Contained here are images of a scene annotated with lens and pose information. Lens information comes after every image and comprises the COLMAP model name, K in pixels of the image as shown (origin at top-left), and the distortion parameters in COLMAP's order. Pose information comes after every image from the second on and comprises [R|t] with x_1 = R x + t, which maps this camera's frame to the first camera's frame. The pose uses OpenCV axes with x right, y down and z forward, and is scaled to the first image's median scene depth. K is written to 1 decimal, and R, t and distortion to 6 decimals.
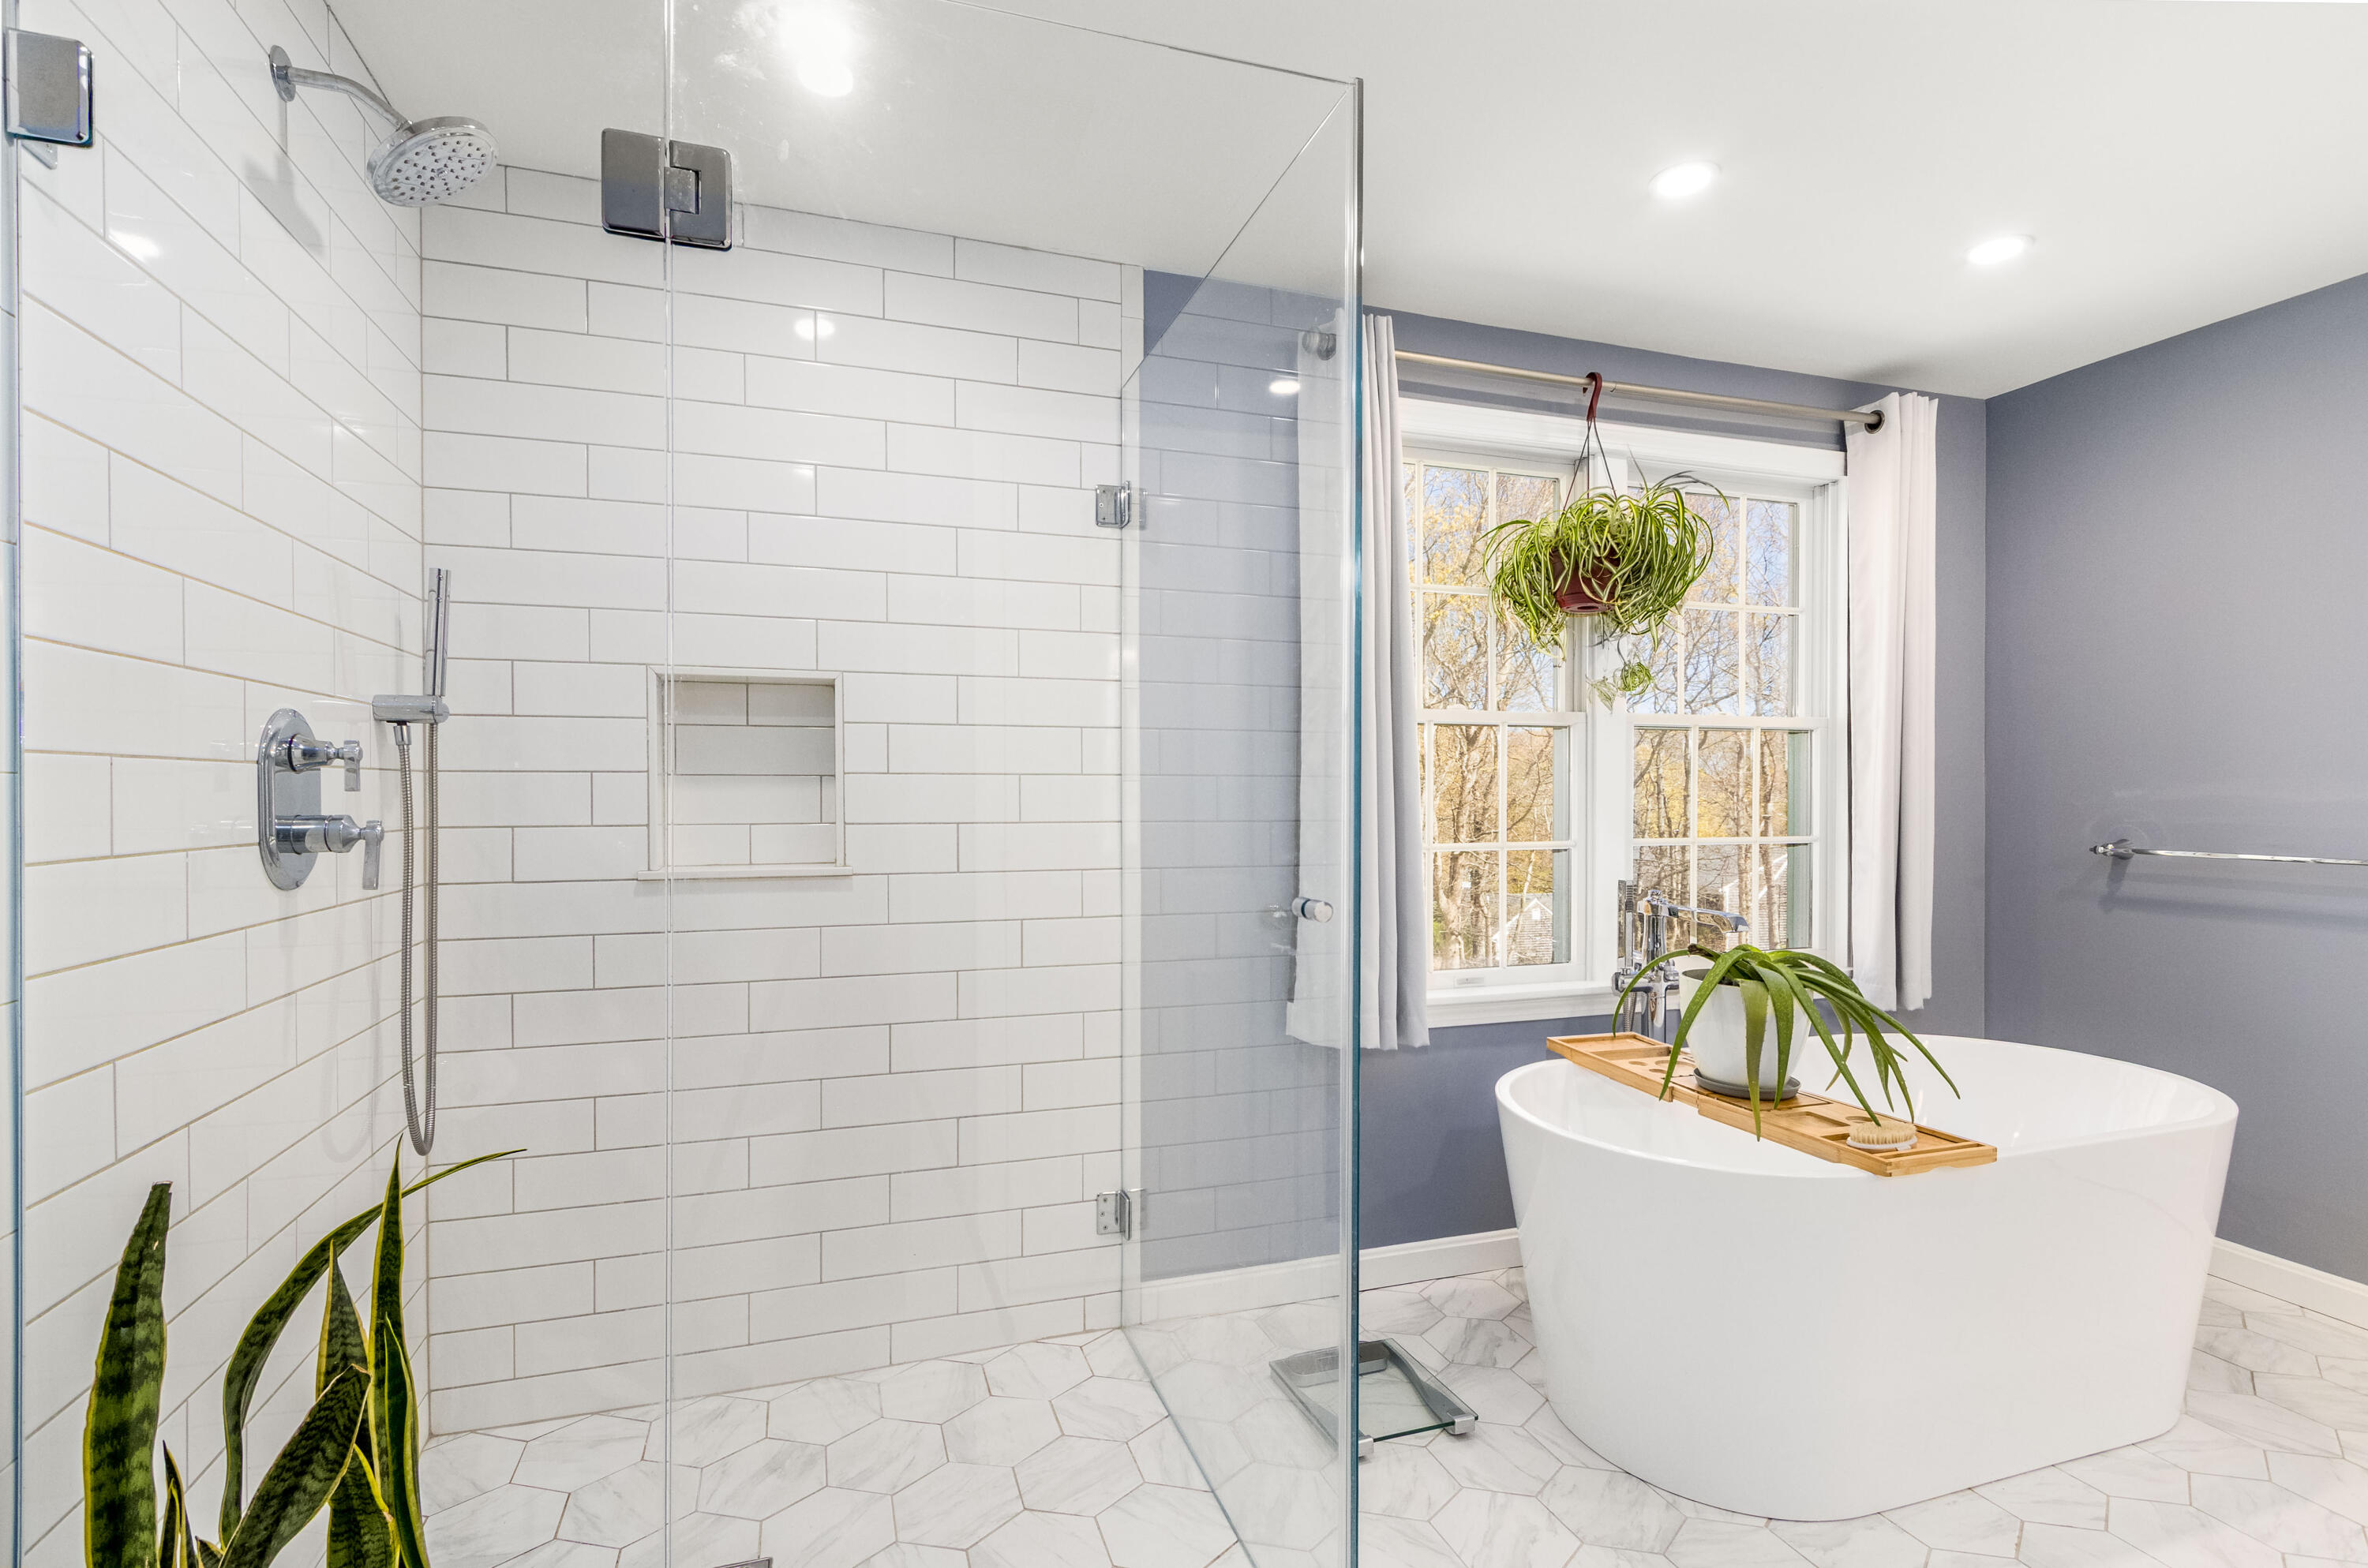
lens RADIAL K [[1092.9, 0, 1168.4], [0, 1092.9, 795.6], [0, 0, 1]] dist [0.002657, 0.001867]
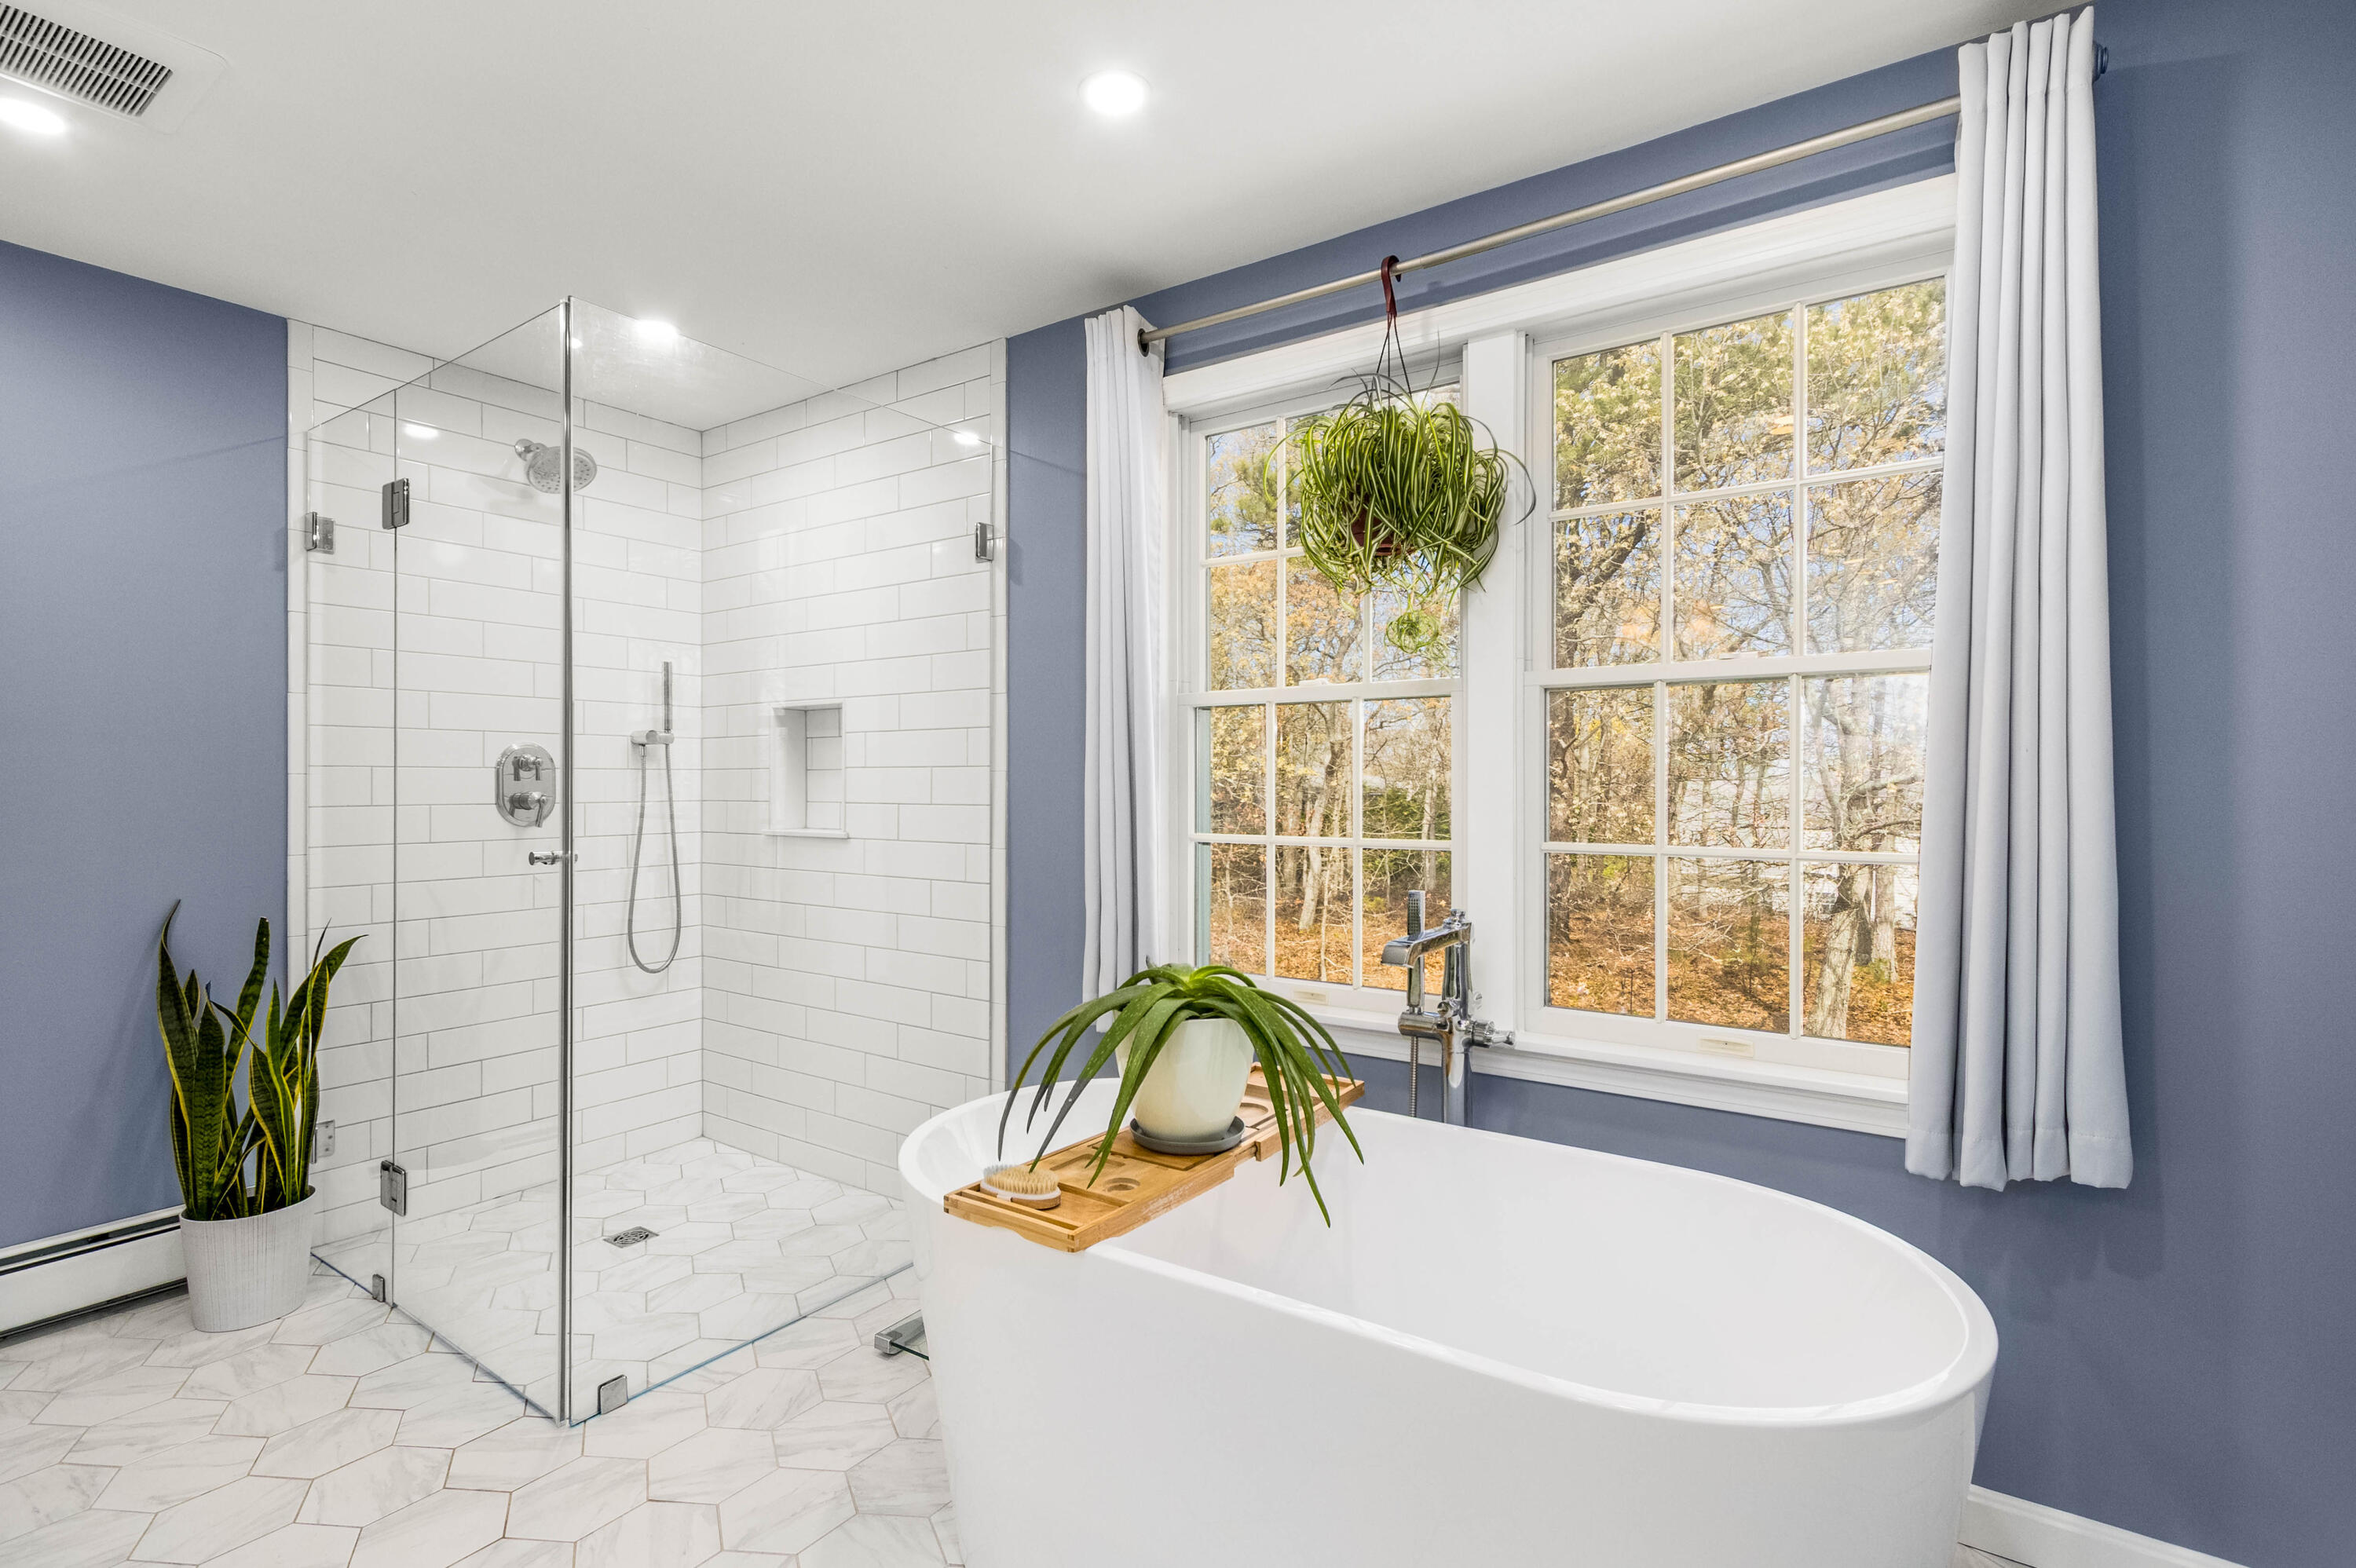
lens RADIAL K [[1087.4, 0, 1154.8], [0, 1087.4, 783.0], [0, 0, 1]] dist [0.002657, 0.001867]
pose [[0.606371, 0.000742, -0.795182, 1.094443], [-0.001474, 0.999999, -0.000191, -0.001339], [0.795181, 0.001288, 0.606371, 0.452010]]
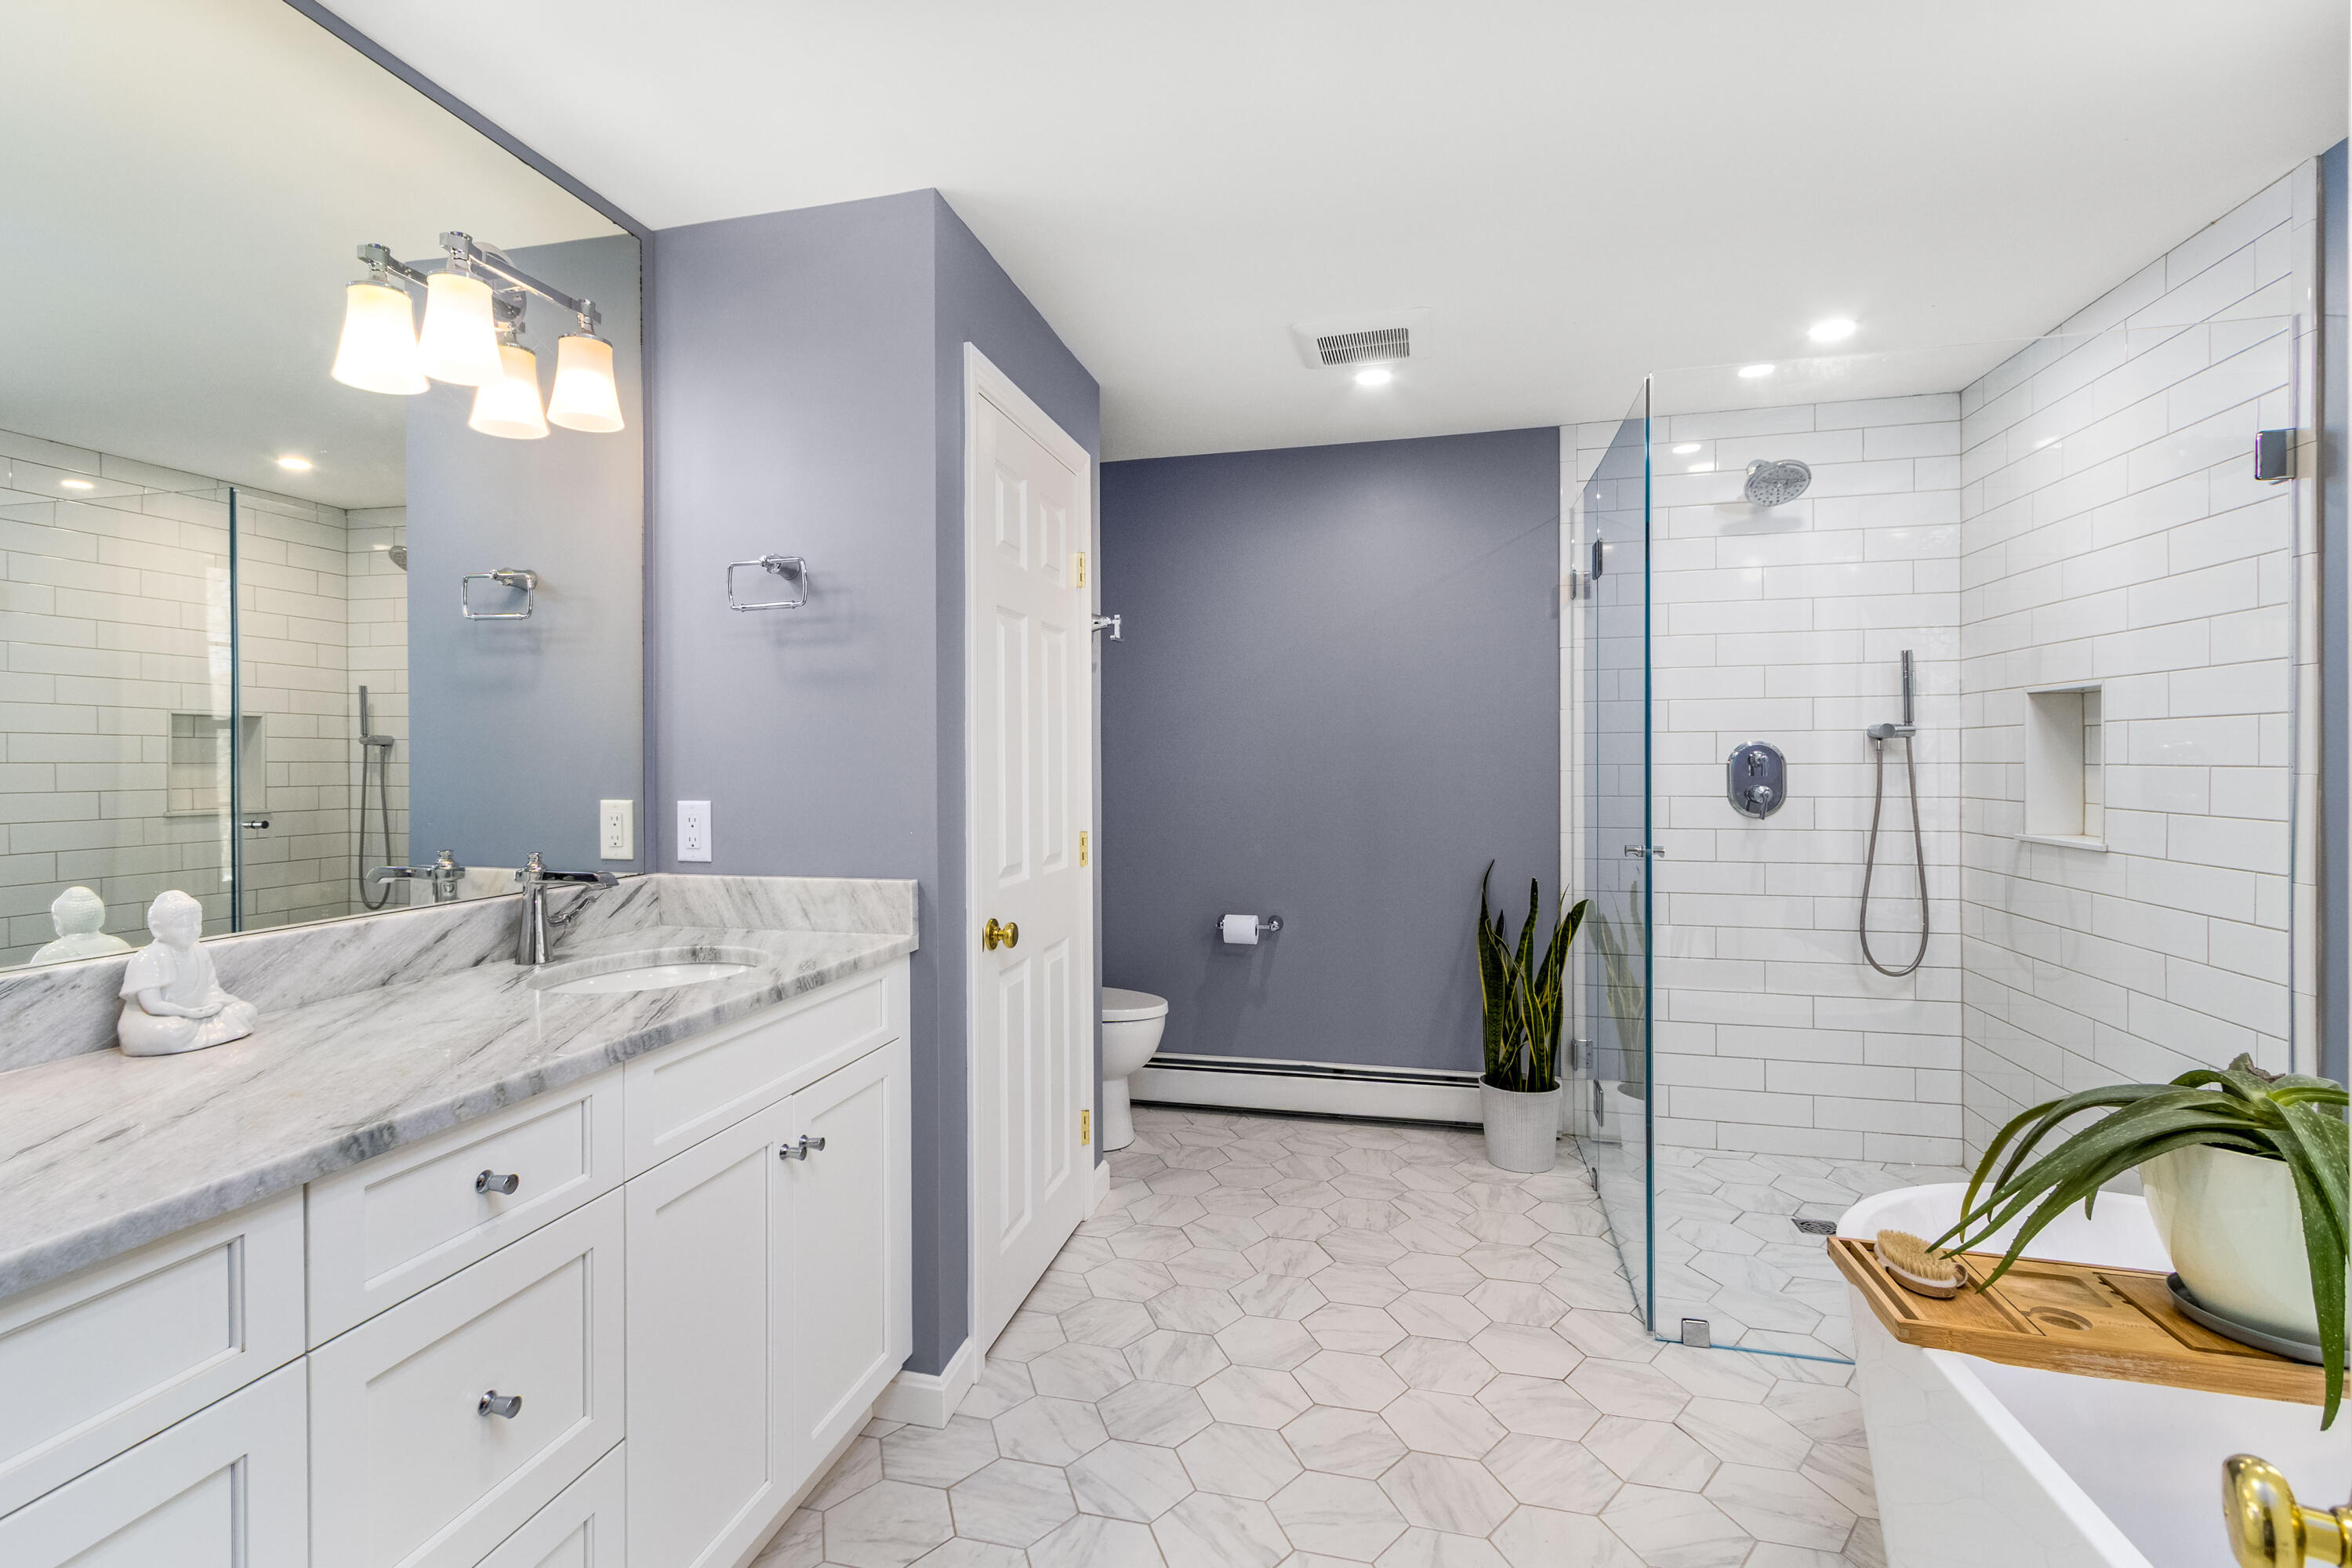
lens RADIAL K [[1085.7, 0, 1154.8], [0, 1085.7, 770.8], [0, 0, 1]] dist [0.002657, 0.001867]
pose [[-0.499282, 0.009438, -0.866388, 1.222295], [0.001397, 0.999948, 0.010088, -0.027472], [0.866439, 0.003826, -0.499269, 0.696577]]
